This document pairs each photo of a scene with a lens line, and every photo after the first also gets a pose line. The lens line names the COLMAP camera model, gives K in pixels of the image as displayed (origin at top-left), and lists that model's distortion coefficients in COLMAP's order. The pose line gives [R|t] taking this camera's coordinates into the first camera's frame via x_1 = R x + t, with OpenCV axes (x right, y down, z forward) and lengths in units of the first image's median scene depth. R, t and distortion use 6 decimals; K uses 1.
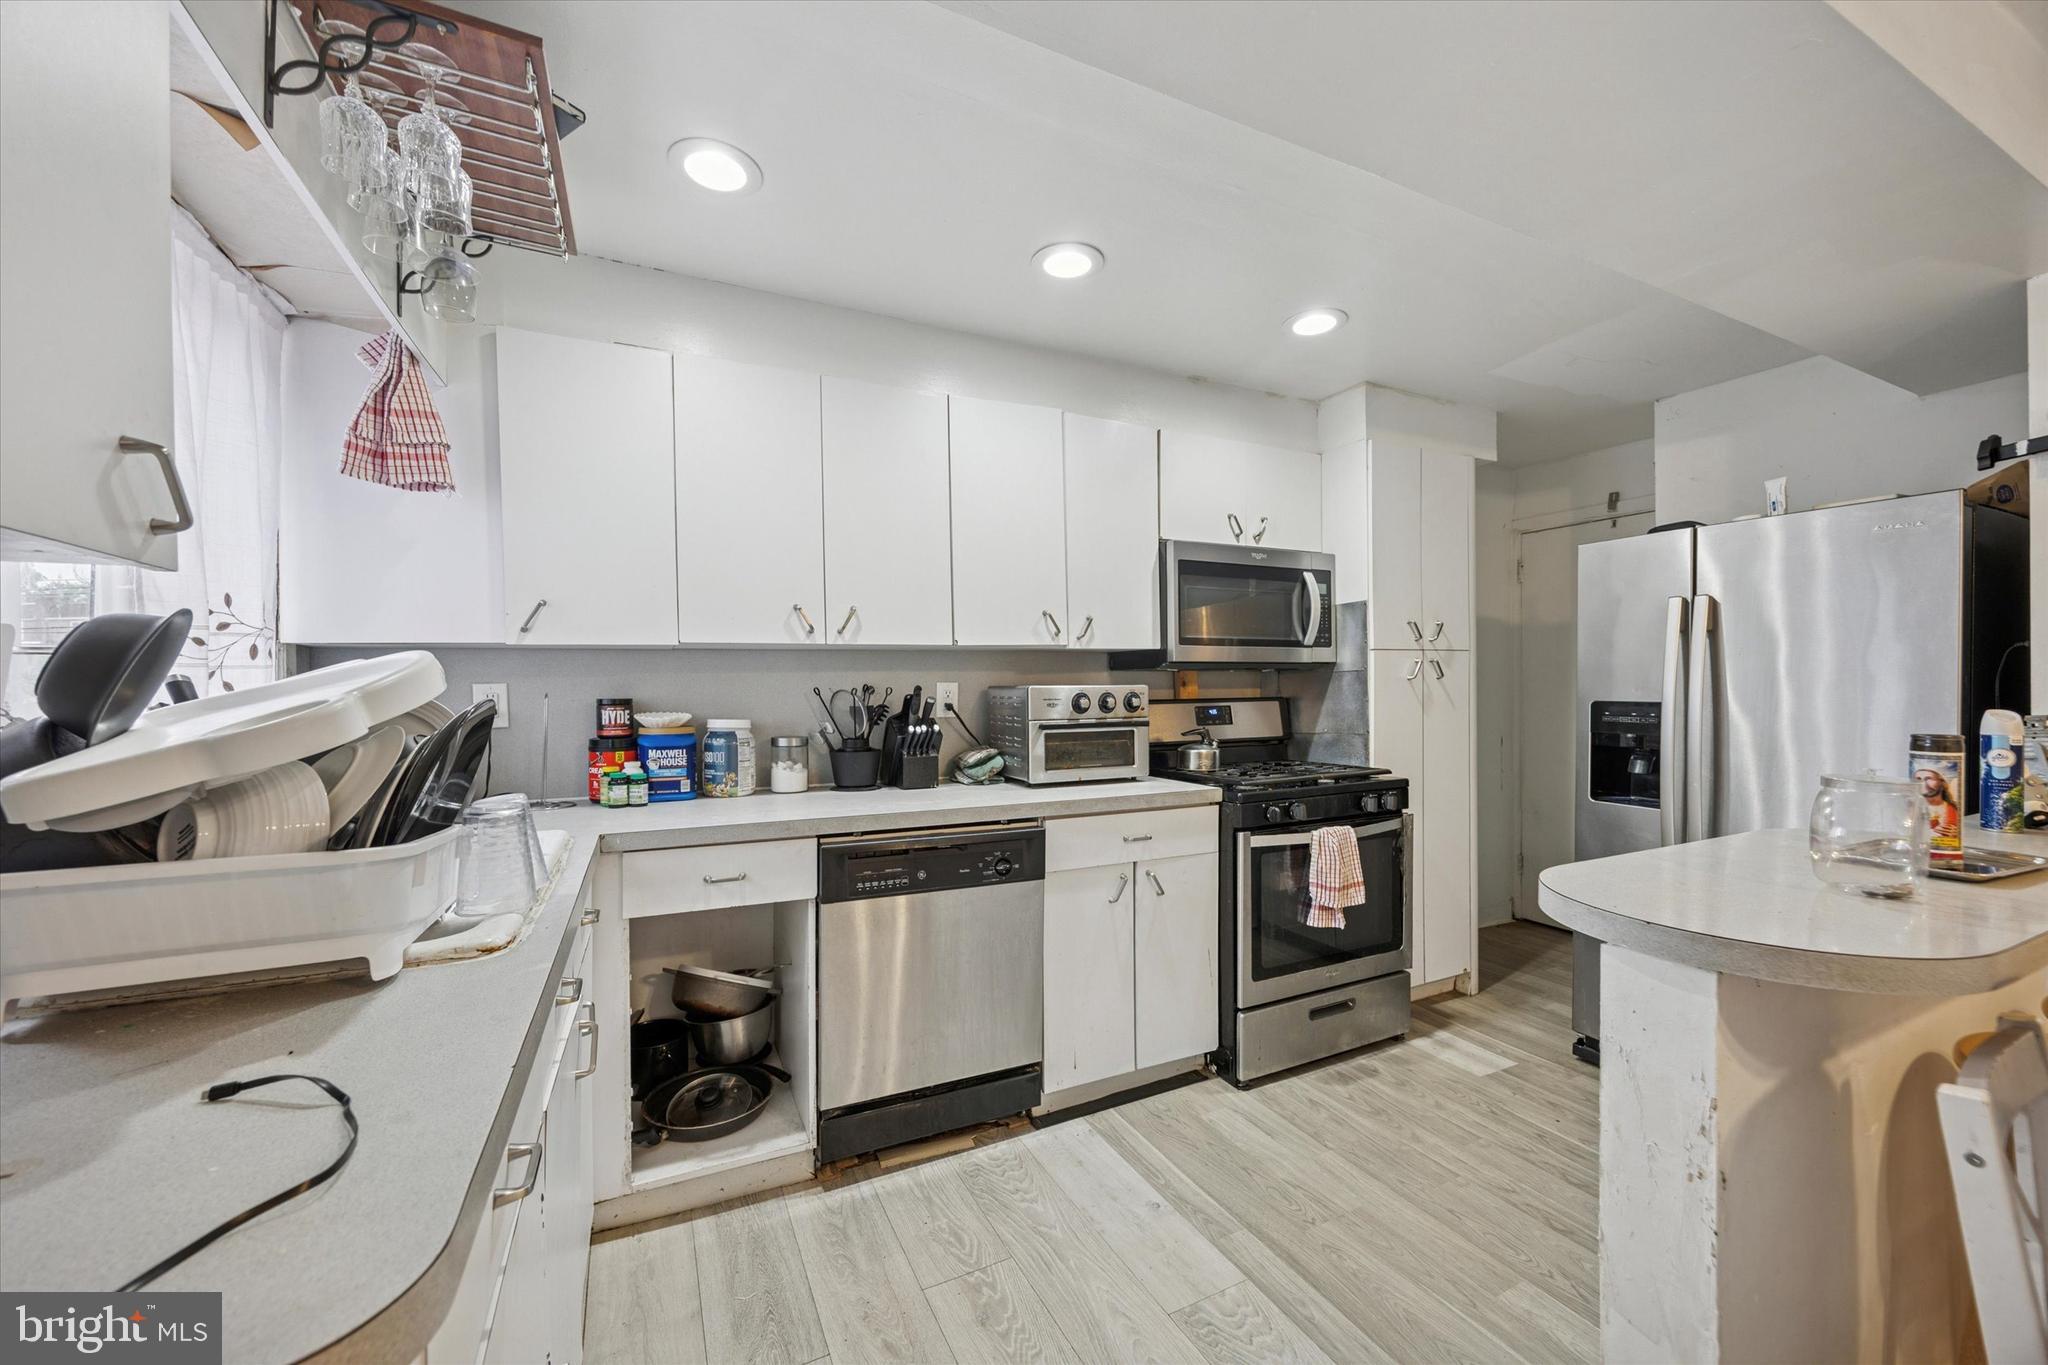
lens RADIAL K [[789.7, 0, 1014.6], [0, 789.7, 704.3], [0, 0, 1]] dist [-0.006339, -0.000319]
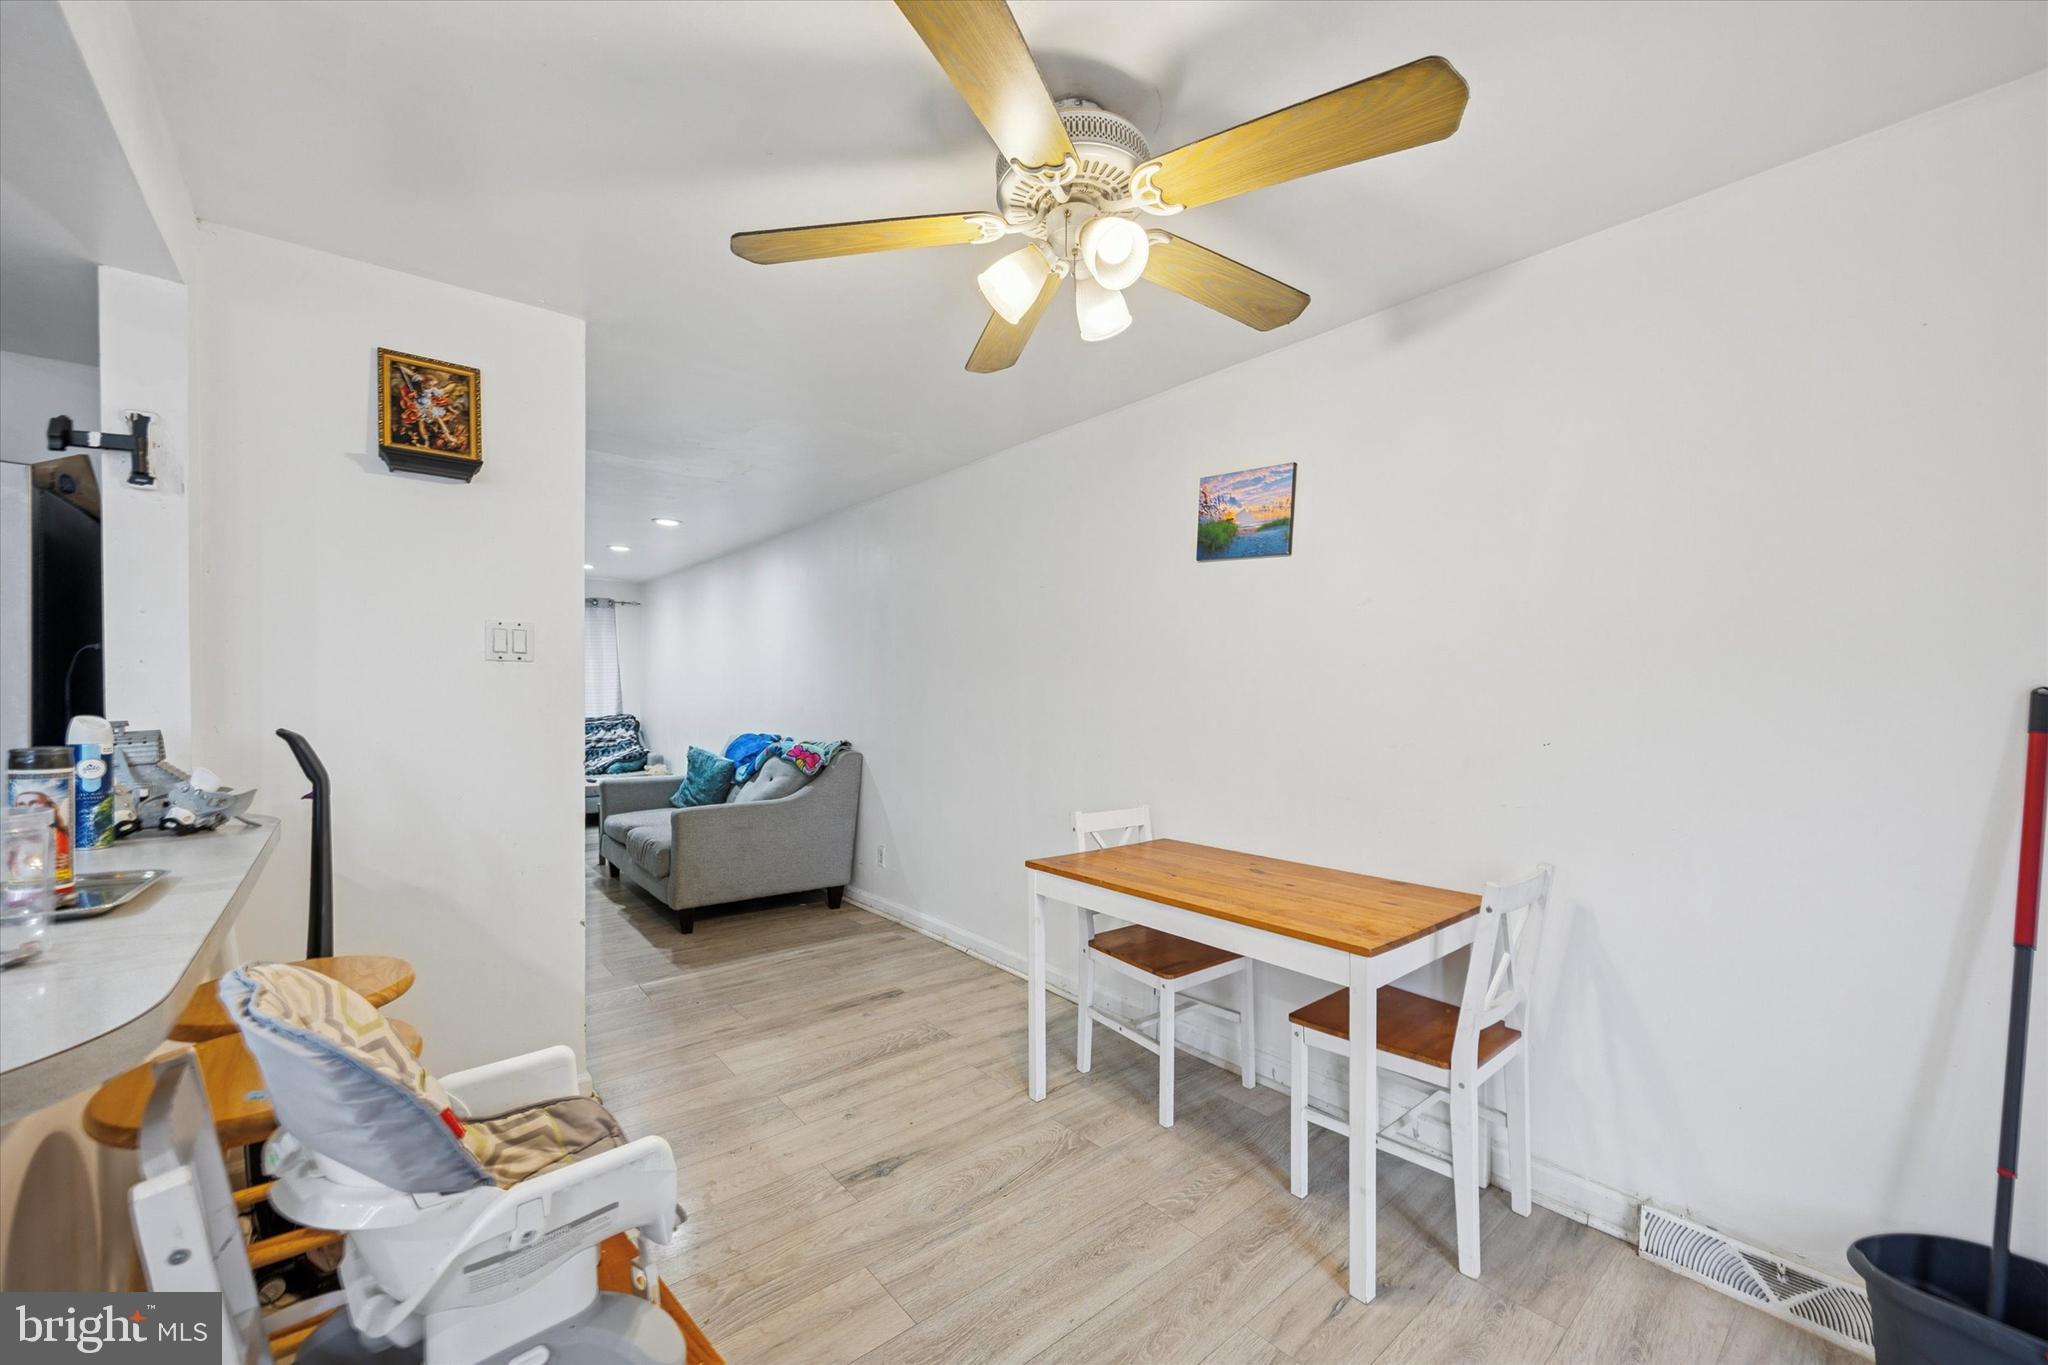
lens RADIAL K [[789.7, 0, 1032.4], [0, 789.7, 704.6], [0, 0, 1]] dist [-0.006339, -0.000319]
pose [[-0.251951, -0.004463, 0.967730, 0.059384], [0.008896, 0.999936, 0.006927, -0.001850], [-0.967699, 0.010355, -0.251895, 0.098663]]
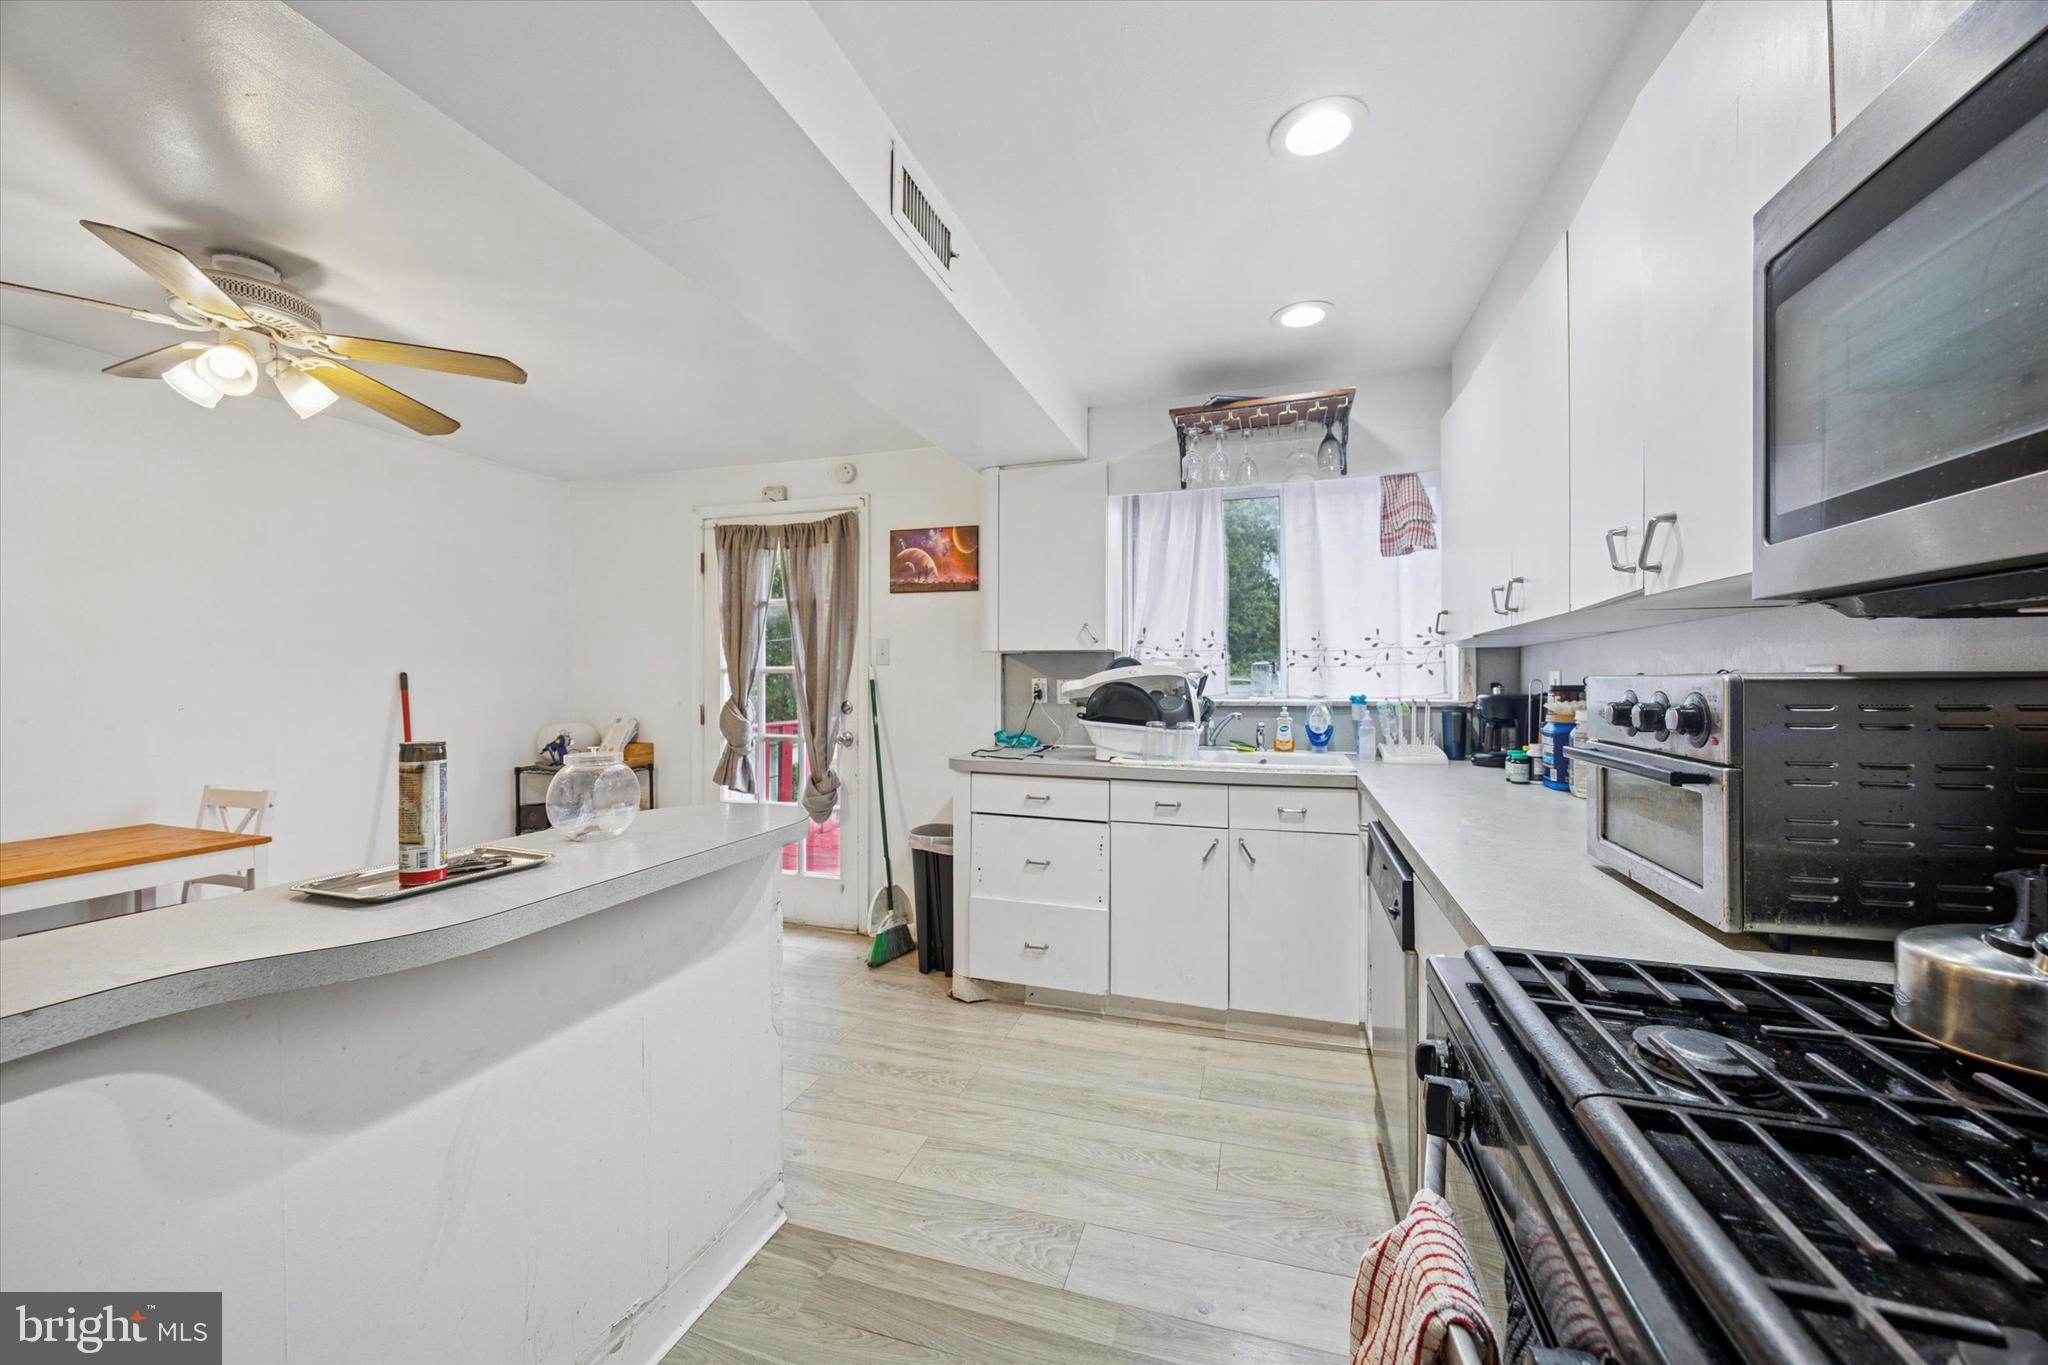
lens RADIAL K [[789.7, 0, 1027.3], [0, 789.7, 670.5], [0, 0, 1]] dist [-0.006339, -0.000319]
pose [[-0.685063, 0.008691, -0.728432, 1.116106], [-0.007475, 0.999792, 0.018959, -0.065045], [0.728445, 0.018433, -0.684856, 1.750601]]
